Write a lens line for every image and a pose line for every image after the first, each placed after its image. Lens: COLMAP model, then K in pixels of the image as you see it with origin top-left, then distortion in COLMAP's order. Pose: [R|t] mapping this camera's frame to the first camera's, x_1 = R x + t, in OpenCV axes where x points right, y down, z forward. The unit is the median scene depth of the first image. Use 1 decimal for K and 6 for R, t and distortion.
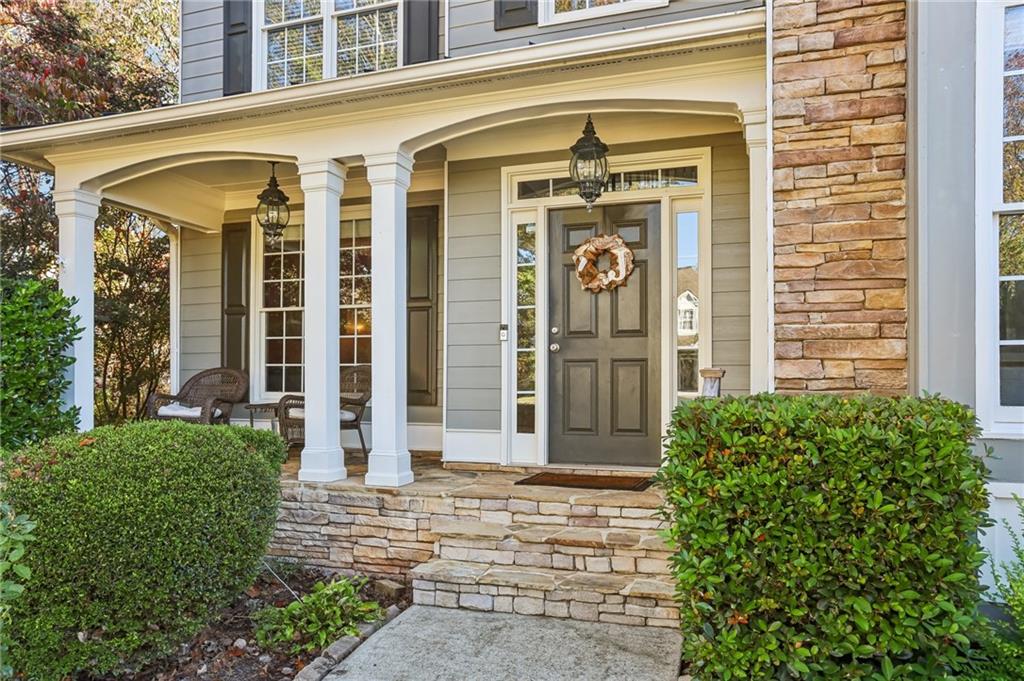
lens RADIAL K [[719.6, 0, 493.0], [0, 719.6, 373.5], [0, 0, 1]] dist [-0.014550, 0.000608]
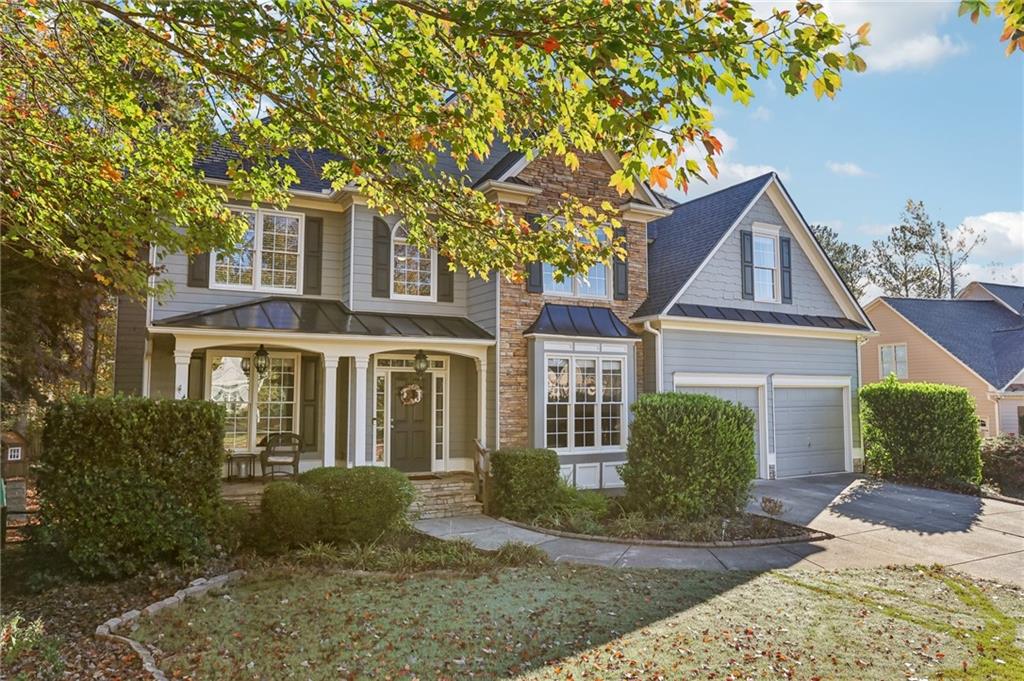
lens RADIAL K [[719.6, 0, 512.3], [0, 719.6, 339.5], [0, 0, 1]] dist [-0.014550, 0.000608]
pose [[0.663382, 0.056103, 0.746175, -1.564974], [-0.009251, 0.997724, -0.066792, -0.181998], [-0.748224, 0.037405, 0.662391, -1.017210]]
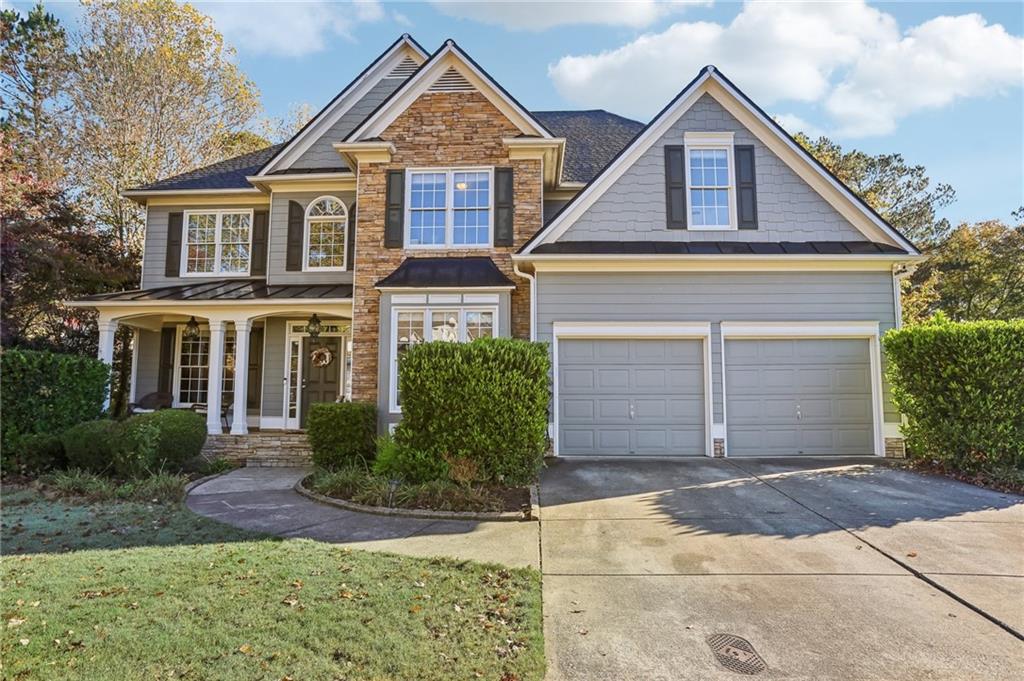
lens RADIAL K [[600.2, 0, 503.2], [0, 600.2, 338.5], [0, 0, 1]] dist [-0.041206, 0.001233]
pose [[0.959086, 0.029132, 0.281611, 0.172059], [-0.004060, 0.996005, -0.089206, -0.019368], [-0.283085, 0.084413, 0.955373, -1.465836]]
